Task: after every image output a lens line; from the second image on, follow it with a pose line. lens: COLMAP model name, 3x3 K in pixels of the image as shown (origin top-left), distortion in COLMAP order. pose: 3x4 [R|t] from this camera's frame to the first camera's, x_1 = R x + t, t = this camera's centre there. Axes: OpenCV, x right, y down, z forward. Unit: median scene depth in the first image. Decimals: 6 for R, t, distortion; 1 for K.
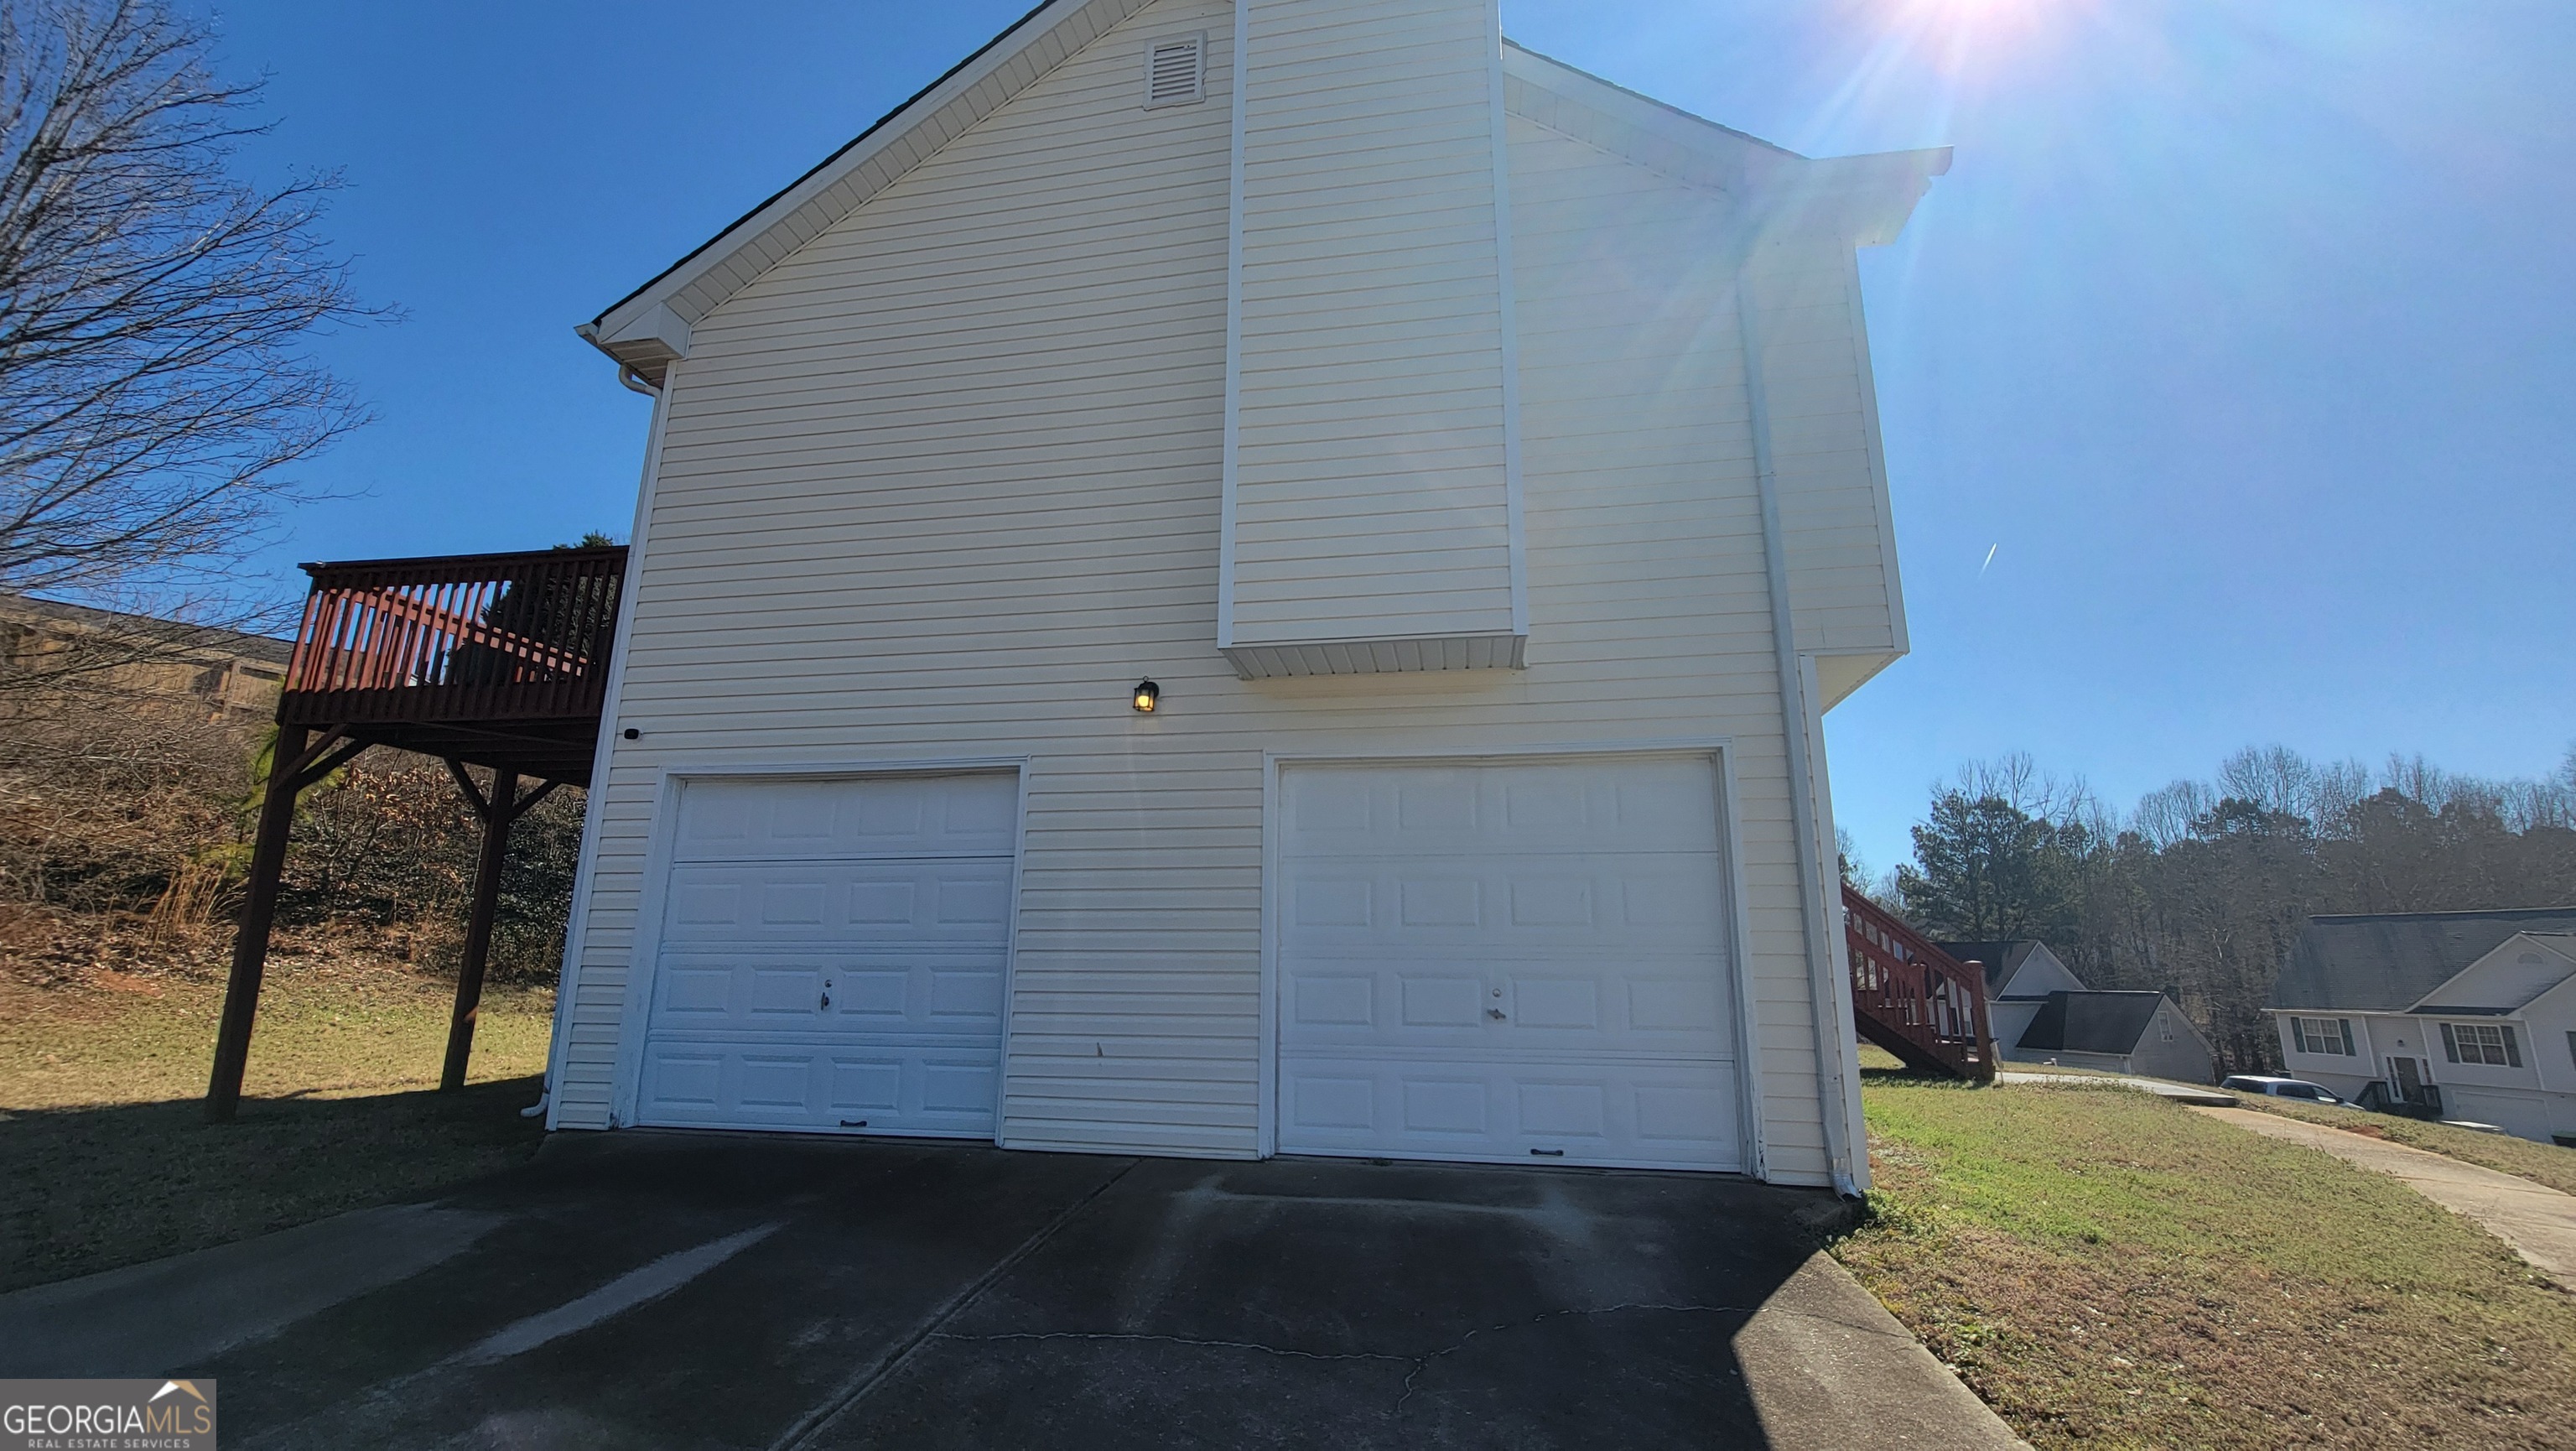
lens RADIAL K [[1035.1, 0, 1287.1], [0, 1035.1, 727.1], [0, 0, 1]] dist [0.002715, 0.000169]
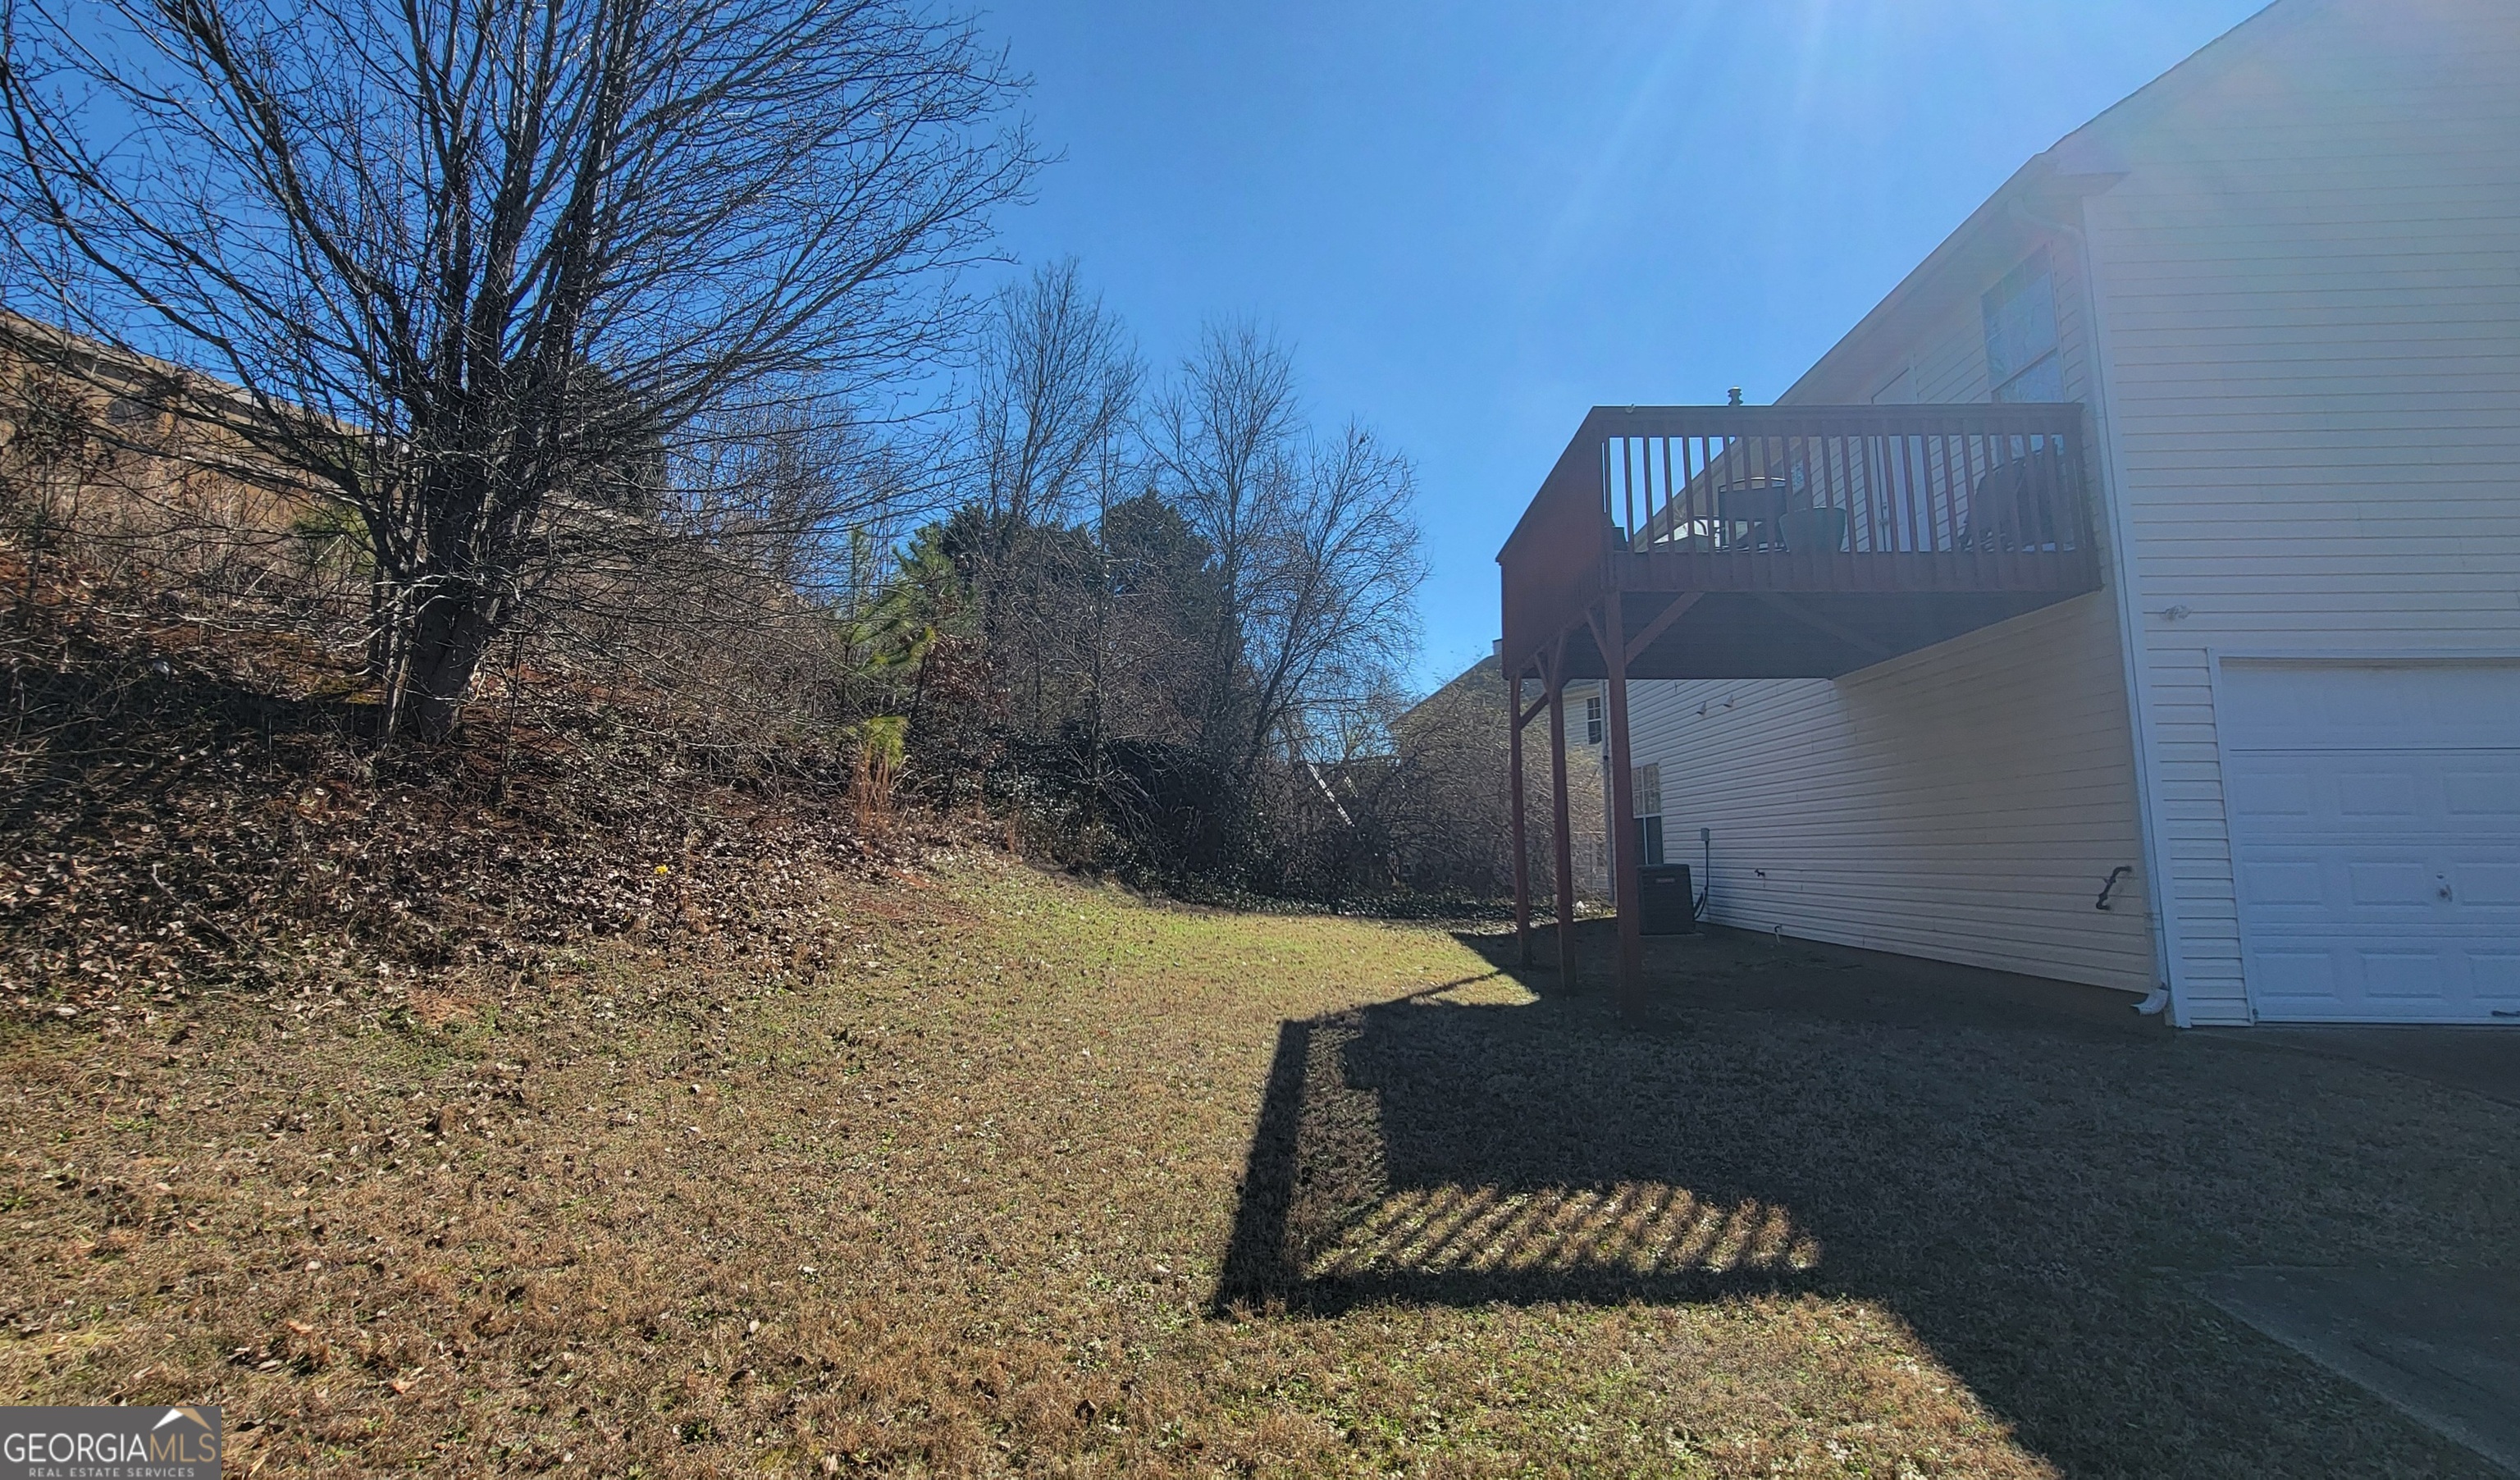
lens RADIAL K [[915.2, 0, 1263.5], [0, 915.2, 741.5], [0, 0, 1]] dist [-0.000525, -0.000058]
pose [[0.992018, 0.011390, 0.125579, -1.577028], [-0.025815, 0.993163, 0.113848, 0.051905], [-0.123424, -0.116181, 0.985530, 0.293866]]
